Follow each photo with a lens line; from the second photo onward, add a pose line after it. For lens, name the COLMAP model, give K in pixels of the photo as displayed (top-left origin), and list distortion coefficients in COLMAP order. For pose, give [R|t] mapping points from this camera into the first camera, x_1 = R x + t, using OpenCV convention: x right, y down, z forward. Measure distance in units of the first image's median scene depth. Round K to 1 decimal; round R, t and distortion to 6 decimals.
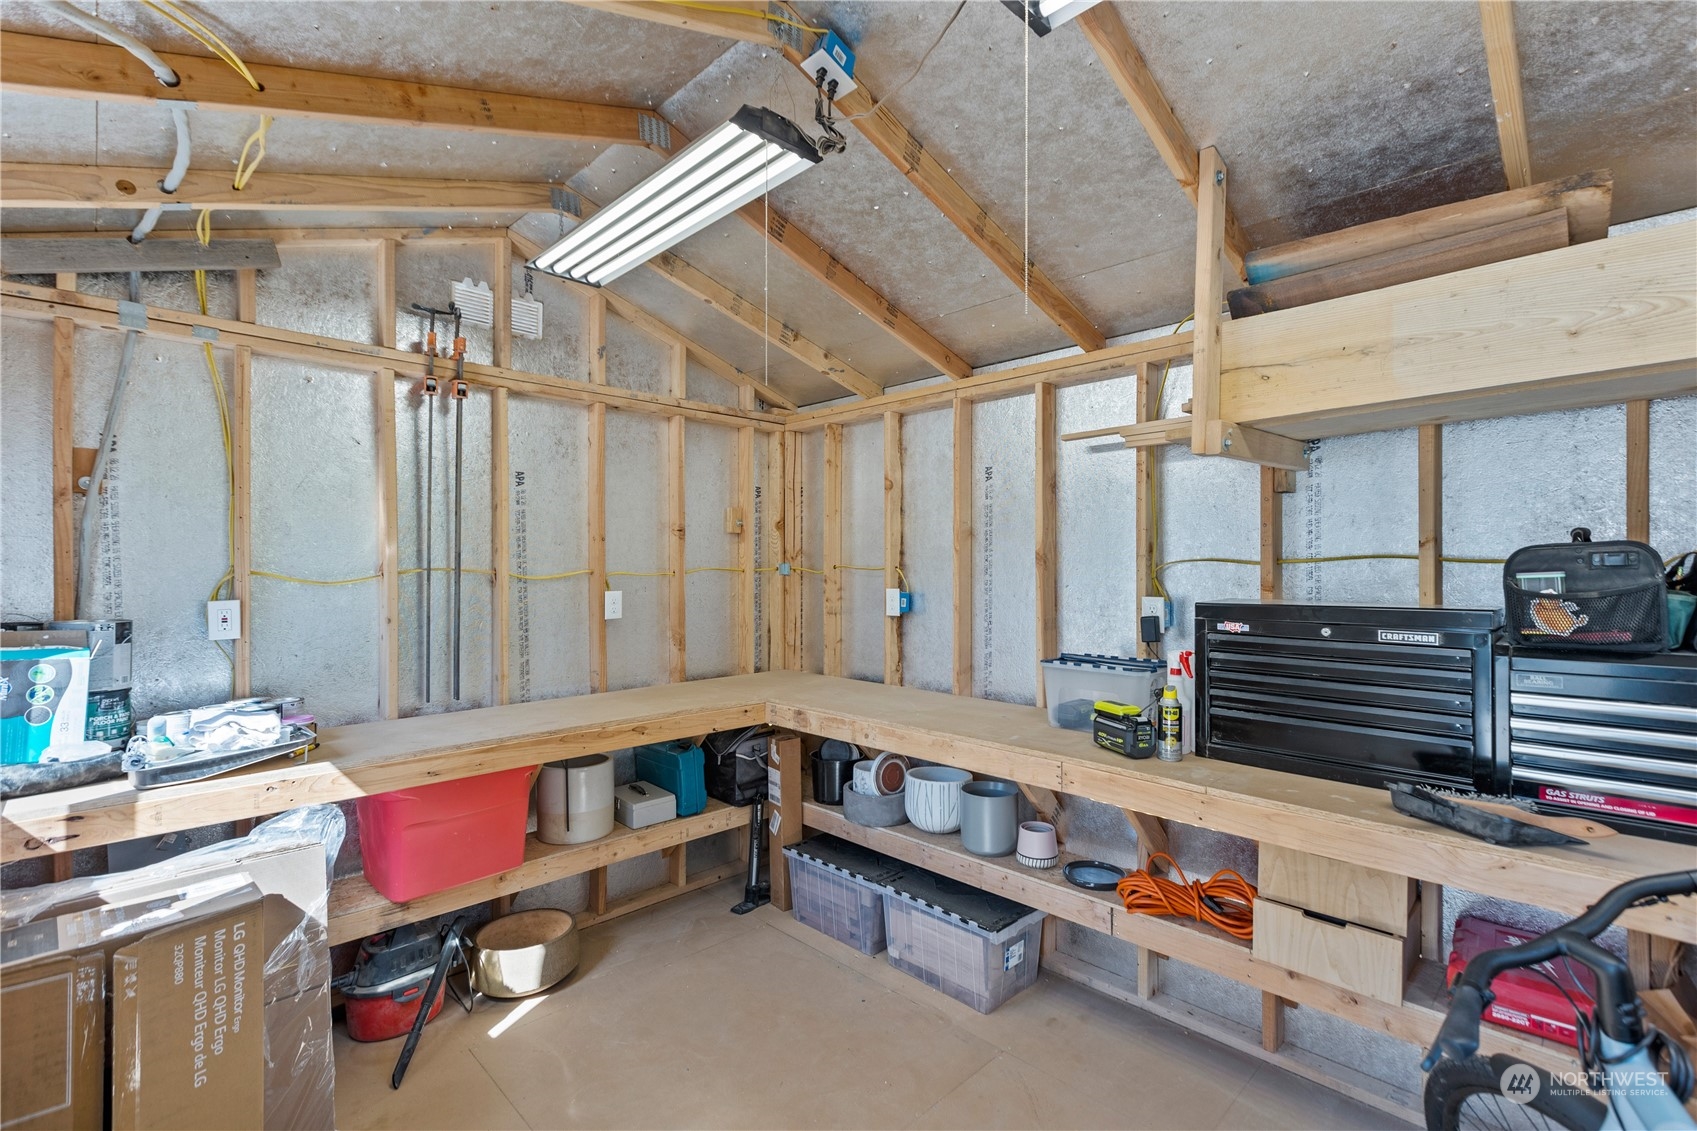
lens RADIAL K [[764.4, 0, 866.5], [0, 764.4, 569.8], [0, 0, 1]] dist [0.003946, -0.000058]
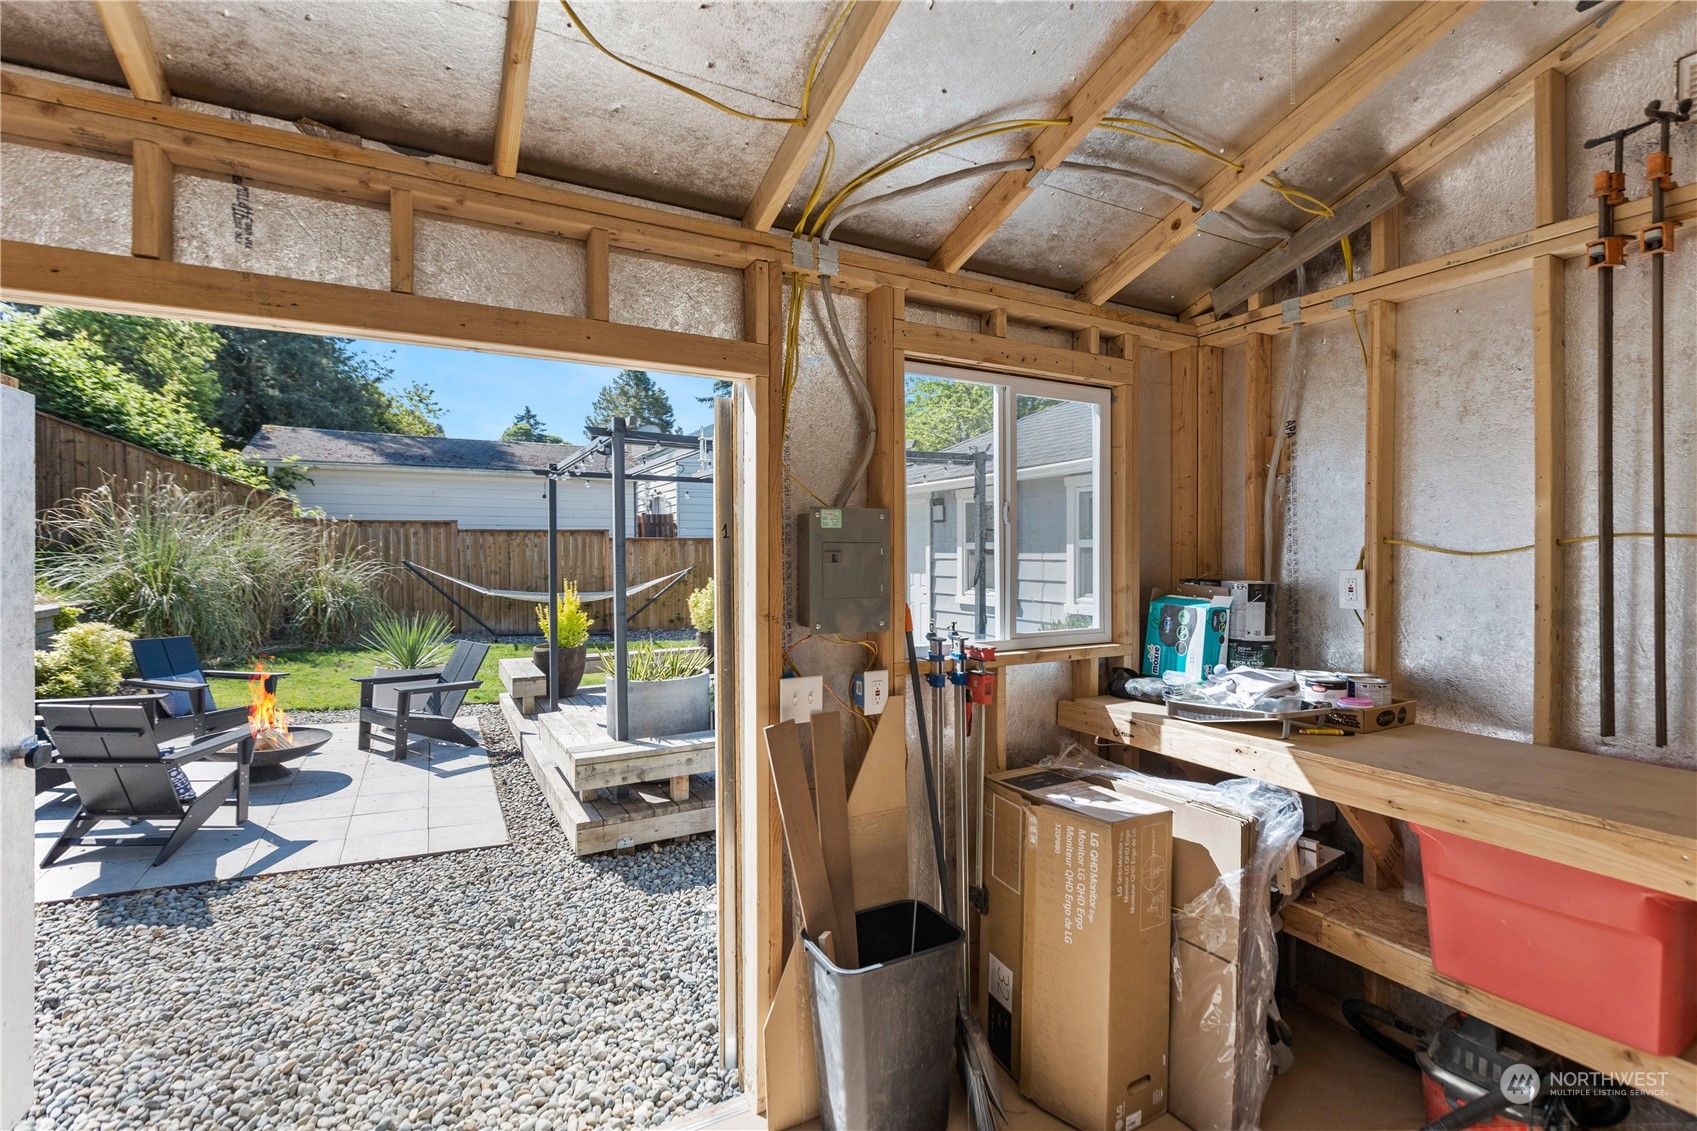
lens RADIAL K [[764.4, 0, 866.5], [0, 764.4, 569.8], [0, 0, 1]] dist [0.003946, -0.000058]
pose [[-0.278527, 0.019892, -0.960222, 0.363059], [-0.000680, 0.999781, 0.020908, 0.026883], [0.960428, 0.006476, -0.278452, 0.883549]]
